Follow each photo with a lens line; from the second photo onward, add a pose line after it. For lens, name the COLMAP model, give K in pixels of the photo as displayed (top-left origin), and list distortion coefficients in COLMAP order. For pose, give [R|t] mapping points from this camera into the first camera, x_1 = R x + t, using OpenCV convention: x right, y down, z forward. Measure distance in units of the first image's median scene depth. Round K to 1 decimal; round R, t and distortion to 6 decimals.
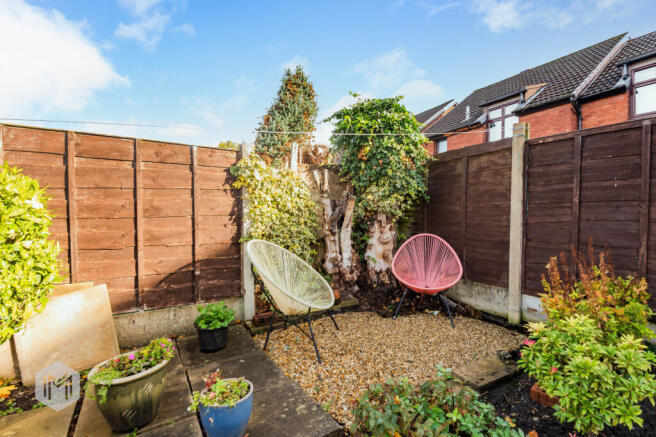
lens RADIAL K [[293.6, 0, 326.1], [0, 293.6, 216.6], [0, 0, 1]] dist [0.001980, -0.017768]
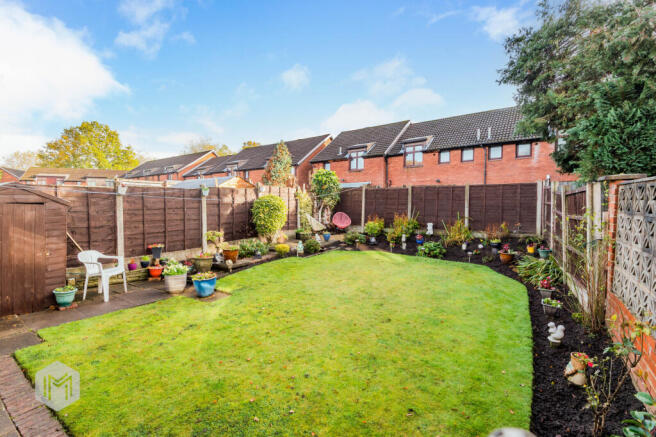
lens RADIAL K [[293.6, 0, 326.1], [0, 293.6, 216.6], [0, 0, 1]] dist [0.001980, -0.017768]
pose [[0.894612, -0.007213, 0.446786, -1.243354], [-0.011025, 0.999209, 0.038208, -0.017874], [-0.446708, -0.039108, 0.893825, -1.839495]]
